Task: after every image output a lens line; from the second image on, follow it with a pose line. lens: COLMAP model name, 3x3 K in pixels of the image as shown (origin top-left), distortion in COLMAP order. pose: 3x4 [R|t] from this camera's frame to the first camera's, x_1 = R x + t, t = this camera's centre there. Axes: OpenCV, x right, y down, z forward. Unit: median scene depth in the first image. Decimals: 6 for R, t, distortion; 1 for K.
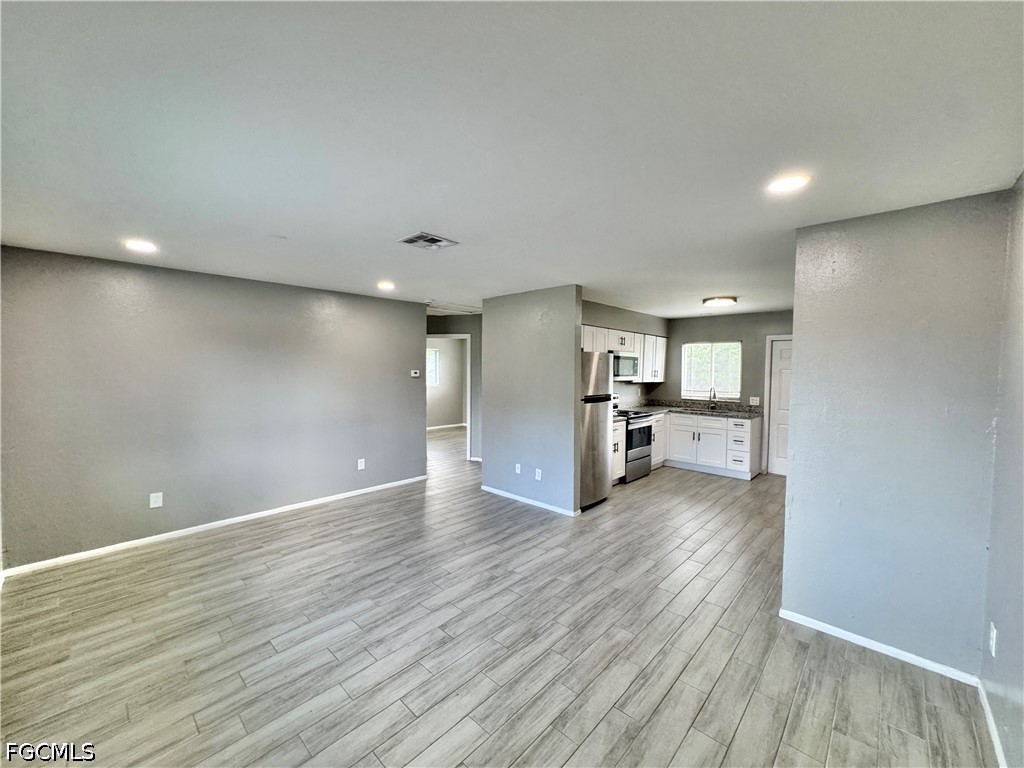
lens RADIAL K [[408.8, 0, 513.6], [0, 408.8, 385.7], [0, 0, 1]] dist [-0.006777, 0.001723]
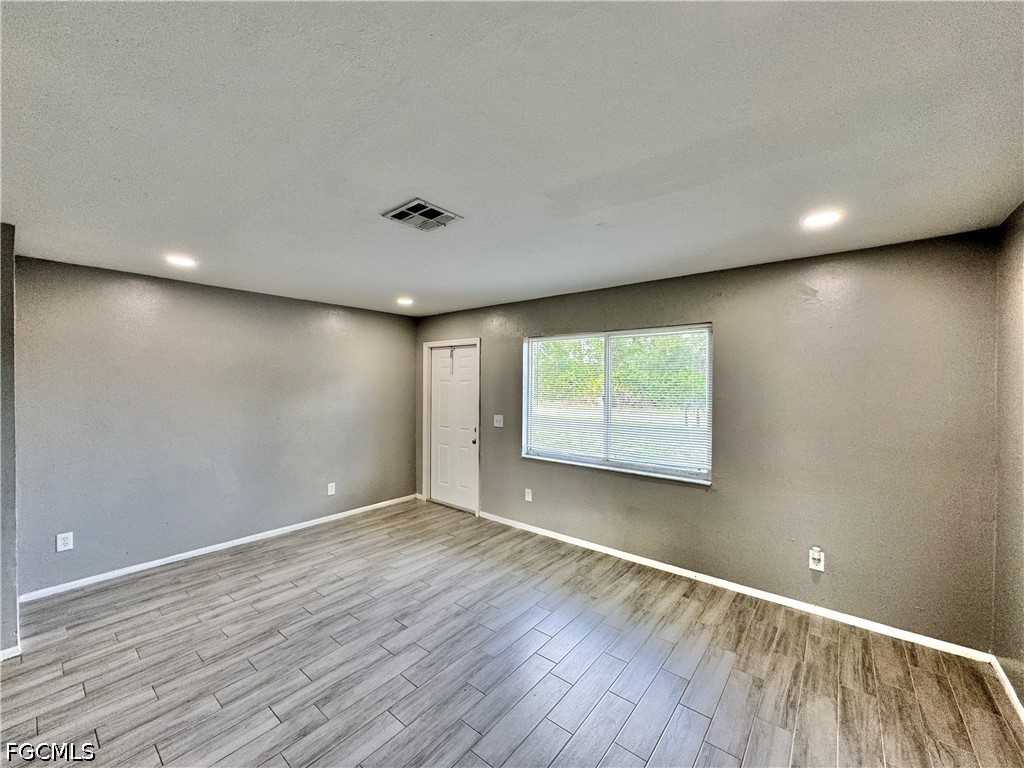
lens RADIAL K [[408.8, 0, 514.3], [0, 408.8, 383.9], [0, 0, 1]] dist [-0.006777, 0.001723]
pose [[-0.996908, -0.011262, -0.077772, -0.290288], [-0.015325, 0.998538, 0.051841, -0.074757], [0.077075, 0.052873, -0.995622, 1.594552]]
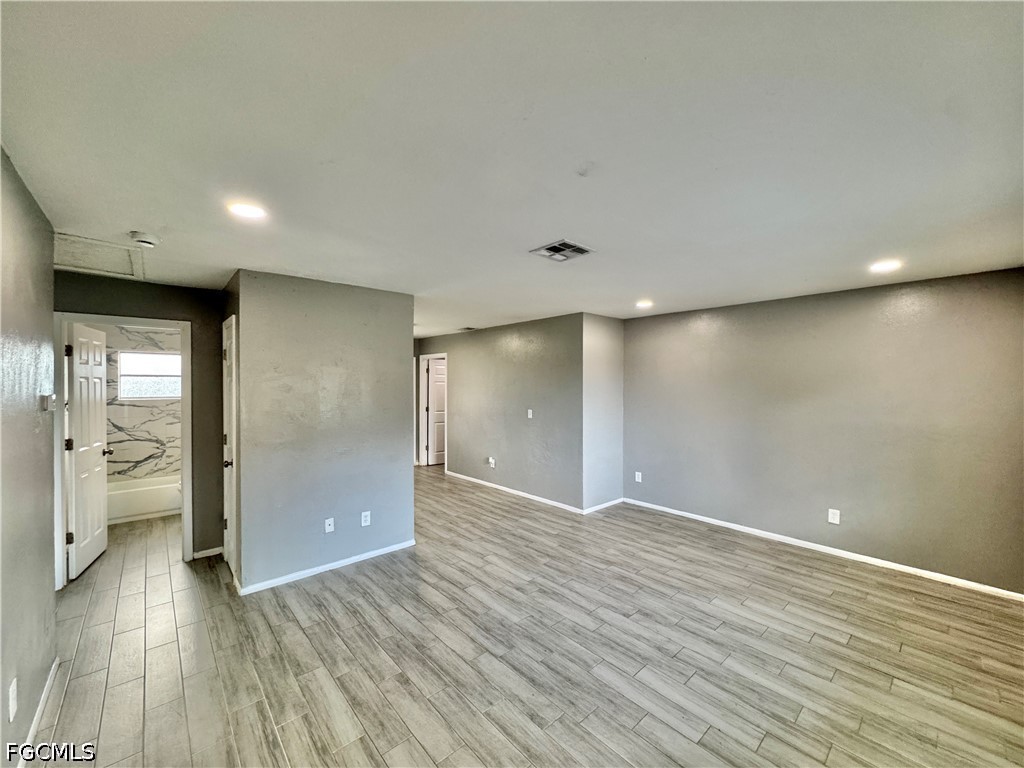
lens RADIAL K [[408.8, 0, 513.1], [0, 408.8, 385.6], [0, 0, 1]] dist [-0.006777, 0.001723]
pose [[0.088615, -0.012833, 0.995983, -1.031477], [0.045125, 0.998942, 0.008856, -0.052509], [-0.995043, 0.044159, 0.089100, 0.927866]]
